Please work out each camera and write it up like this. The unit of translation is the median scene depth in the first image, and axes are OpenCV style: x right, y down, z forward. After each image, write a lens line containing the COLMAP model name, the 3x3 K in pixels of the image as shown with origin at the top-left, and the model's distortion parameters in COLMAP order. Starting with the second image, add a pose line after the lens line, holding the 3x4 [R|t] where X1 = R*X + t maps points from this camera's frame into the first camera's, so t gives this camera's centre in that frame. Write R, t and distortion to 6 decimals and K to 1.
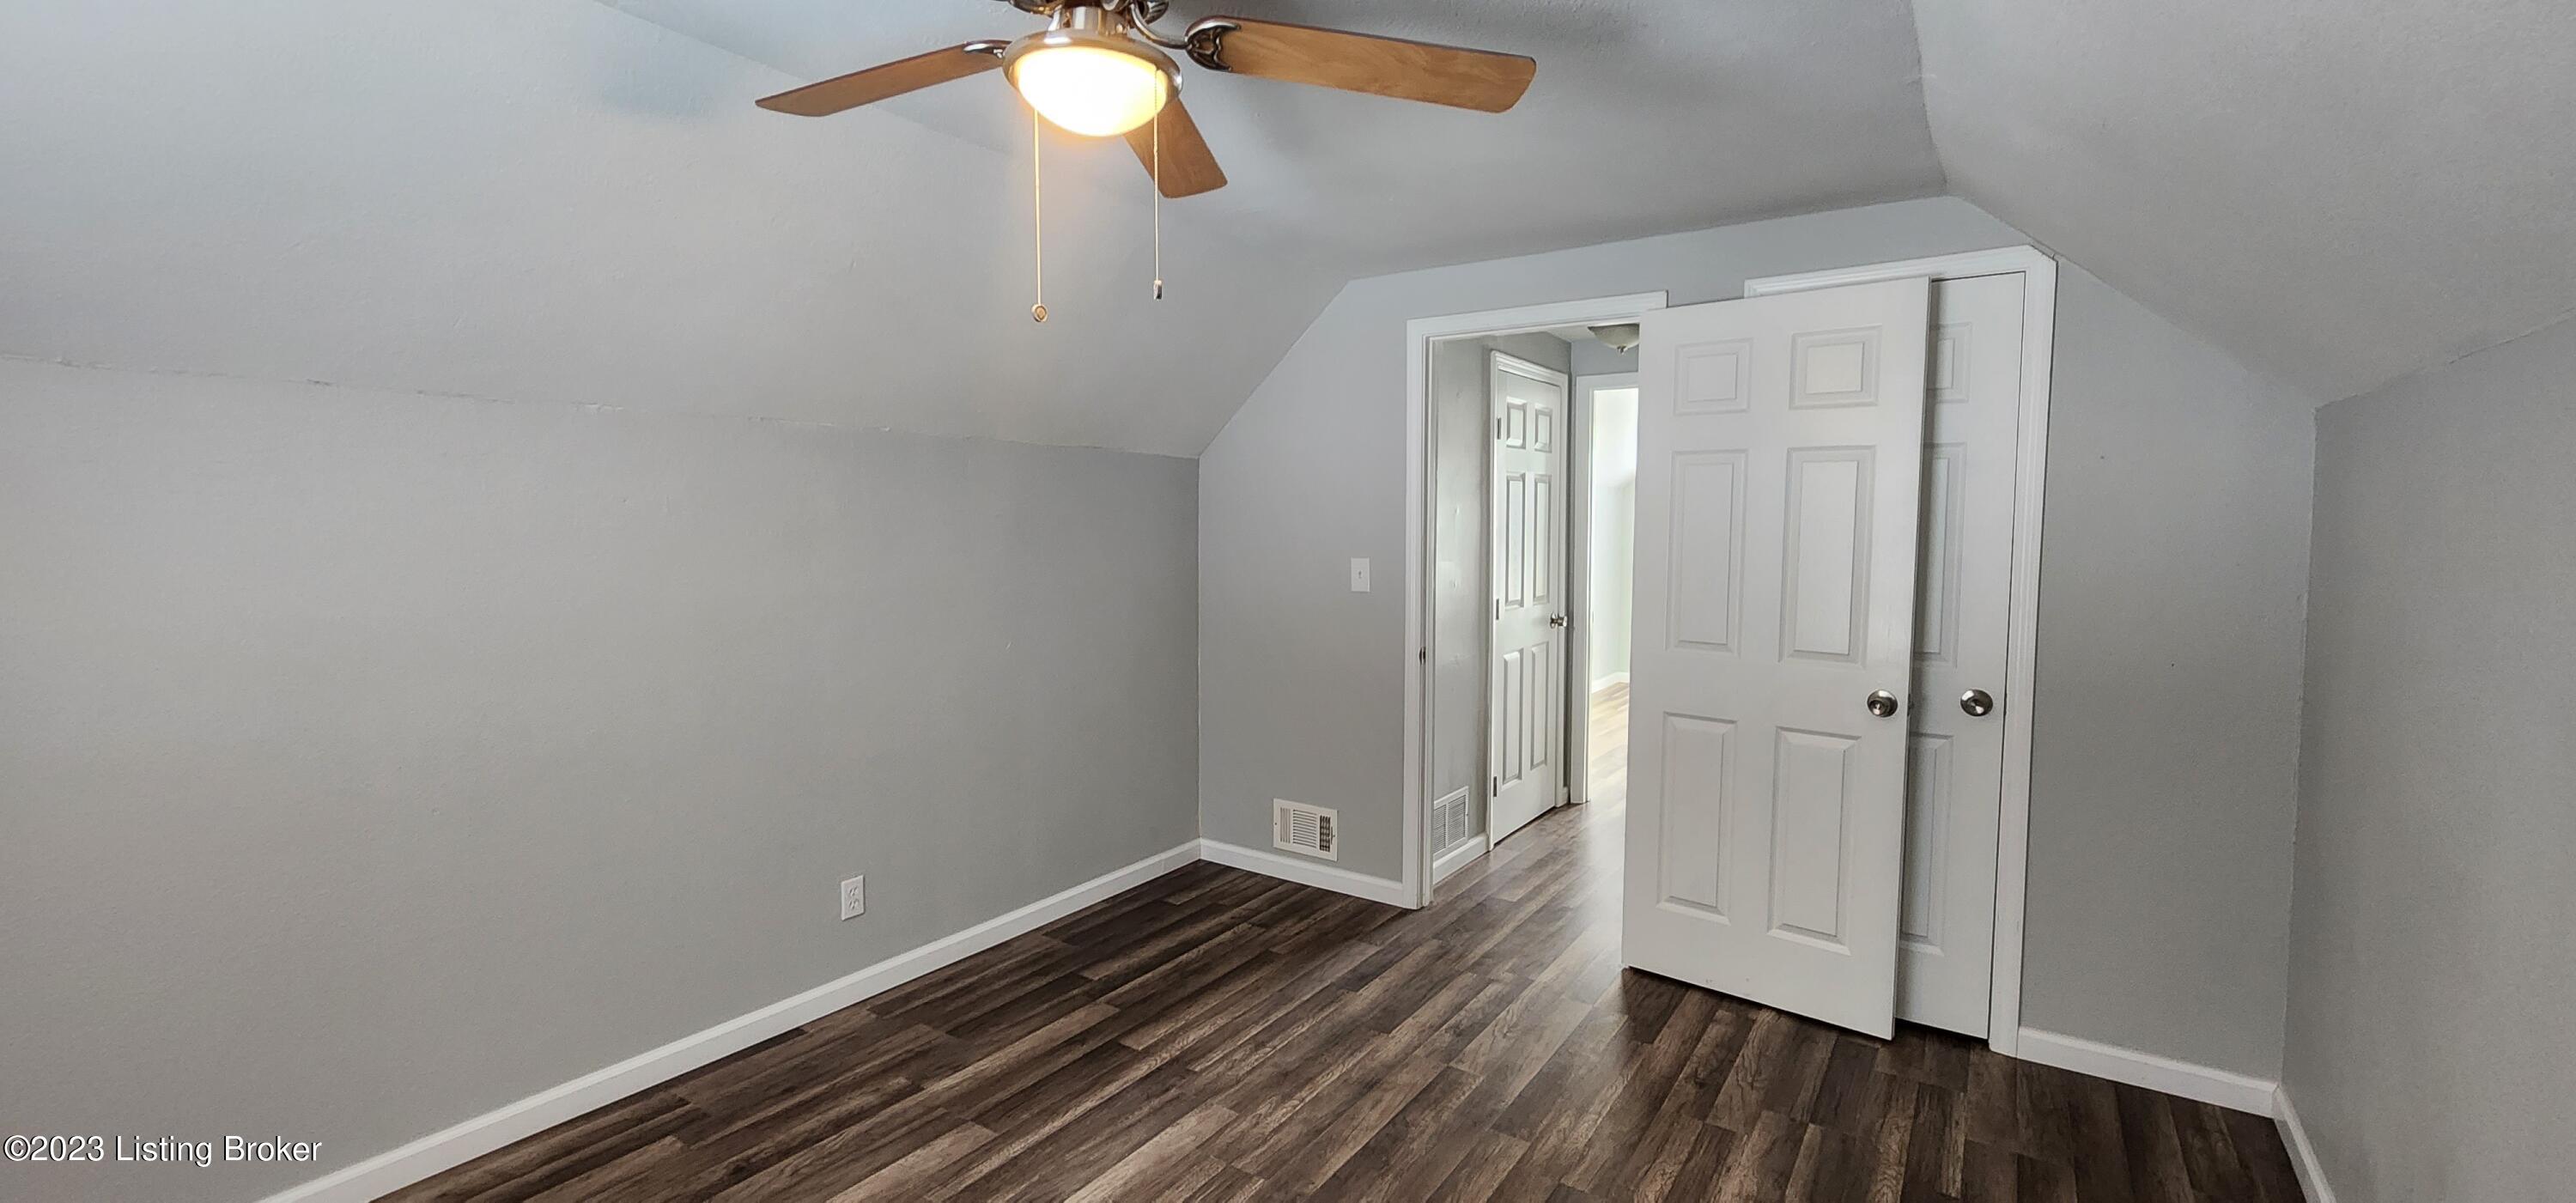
lens RADIAL K [[1053.7, 0, 1315.8], [0, 1053.7, 610.1], [0, 0, 1]] dist [-0.003285, 0.000386]
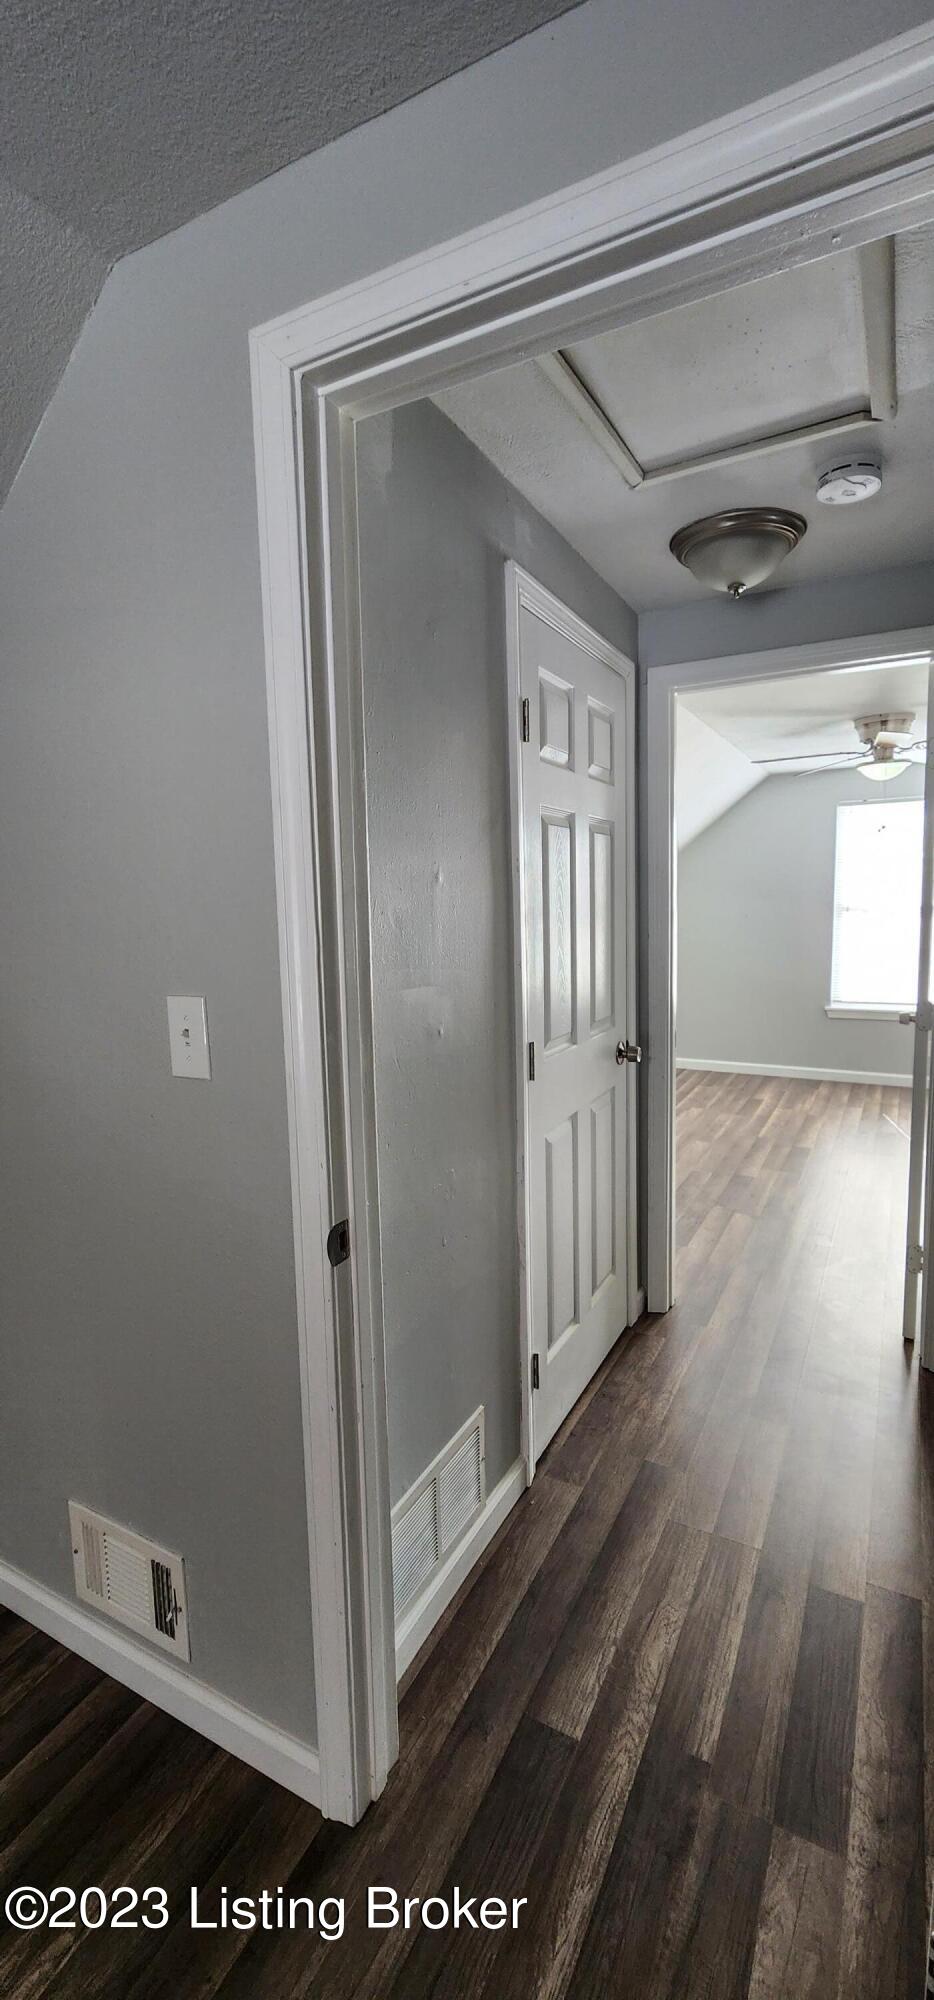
lens RADIAL K [[818.1, 0, 471.4], [0, 818.1, 997.1], [0, 0, 1]] dist [-0.003285, 0.000386]
pose [[0.995916, -0.030420, 0.085006, 0.101348], [0.027772, 0.999097, 0.032155, -0.045521], [-0.085907, -0.029662, 0.995861, 0.554243]]
